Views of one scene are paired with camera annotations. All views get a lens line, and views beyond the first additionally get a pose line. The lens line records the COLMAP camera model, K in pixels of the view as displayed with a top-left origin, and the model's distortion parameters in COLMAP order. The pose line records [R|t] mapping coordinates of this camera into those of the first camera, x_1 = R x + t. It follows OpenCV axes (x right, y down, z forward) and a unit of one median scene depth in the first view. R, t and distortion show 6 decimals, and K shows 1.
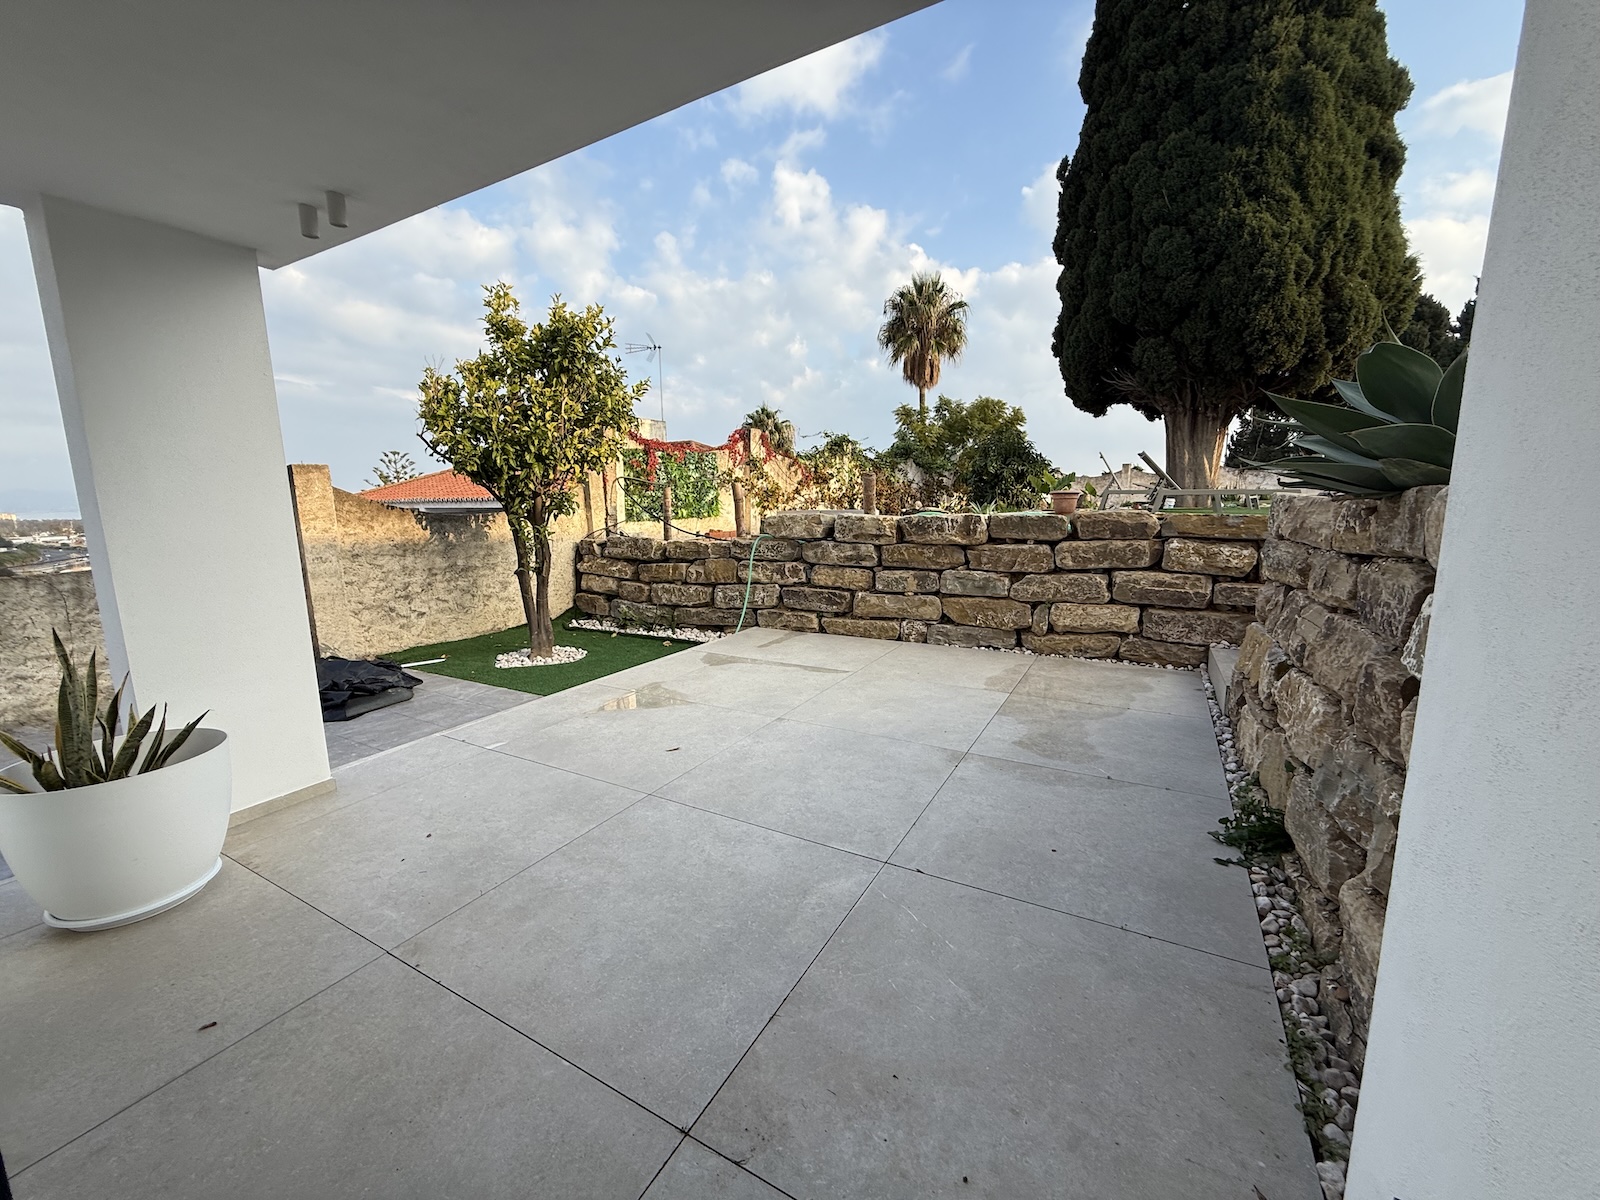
lens RADIAL K [[632.4, 0, 801.2], [0, 632.4, 597.2], [0, 0, 1]] dist [-0.002397, -0.000105]
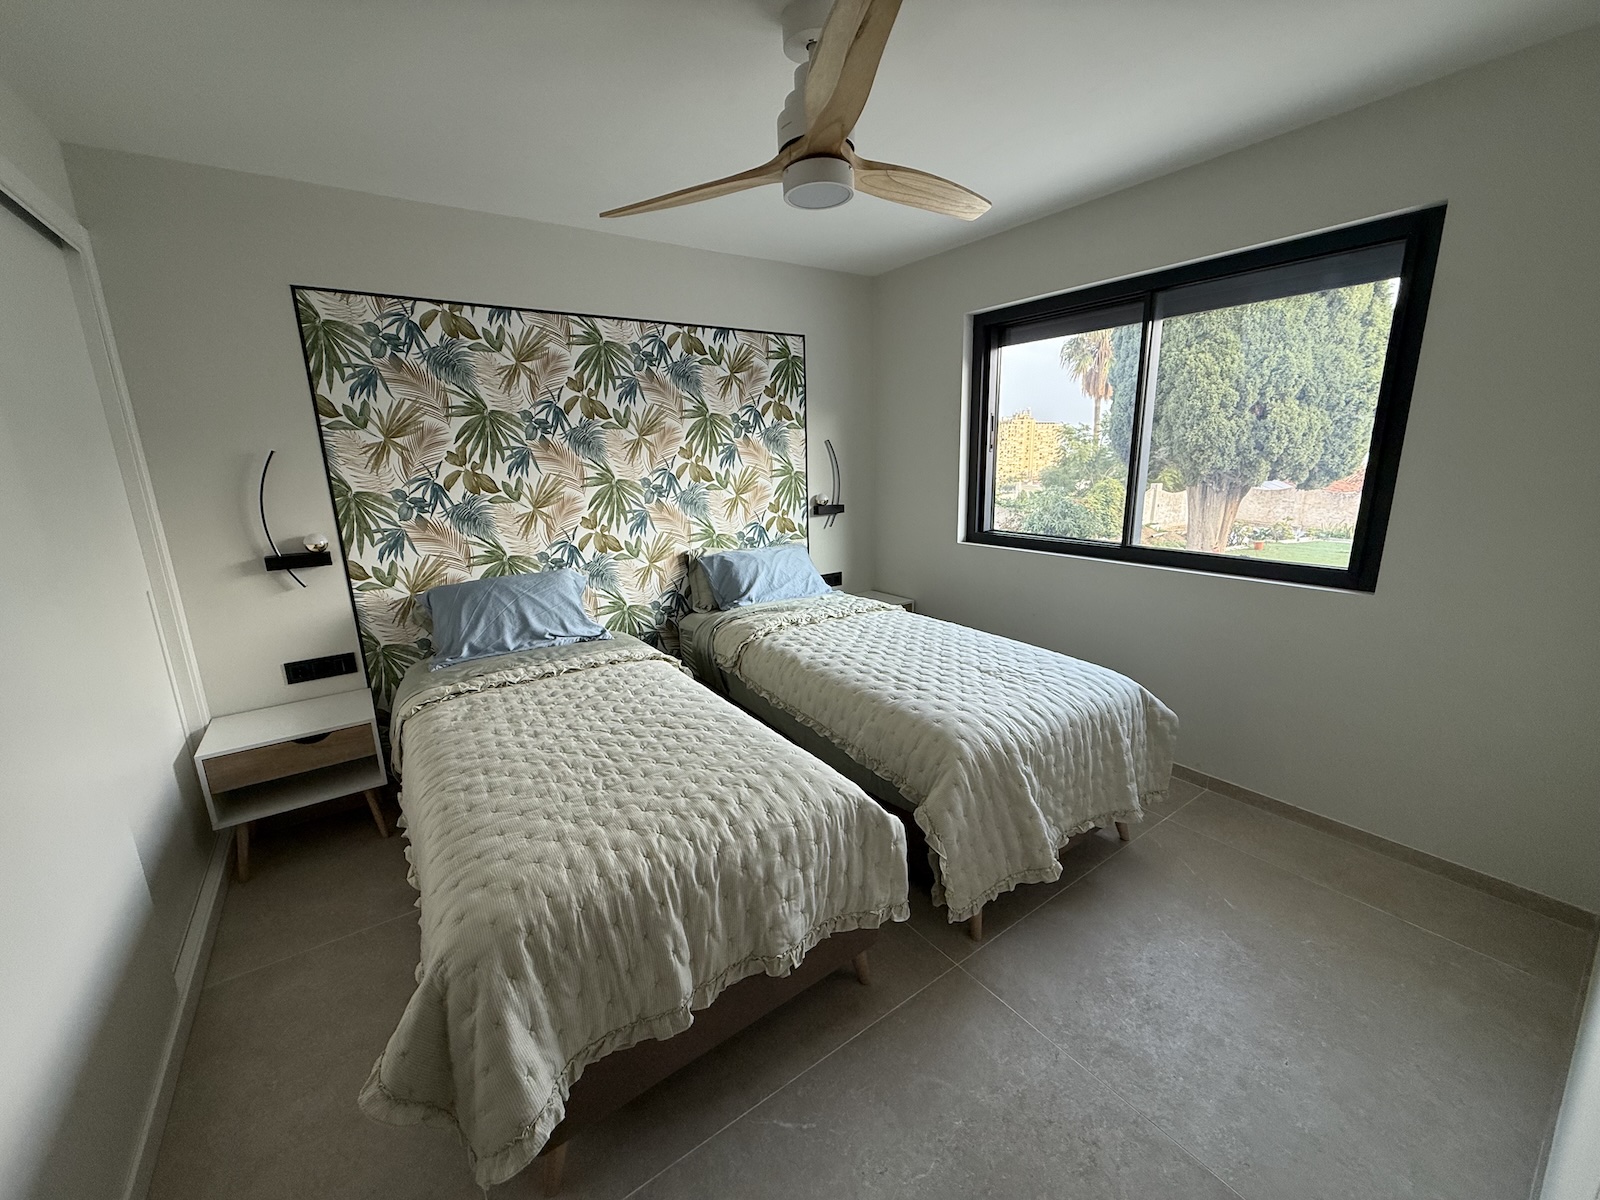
lens RADIAL K [[632.4, 0, 797.2], [0, 632.4, 600.6], [0, 0, 1]] dist [-0.002397, -0.000105]
pose [[0.908693, 0.089202, -0.407824, 0.549287], [-0.058529, 0.994478, 0.087109, -0.171141], [0.413342, -0.055286, 0.908896, -0.546248]]
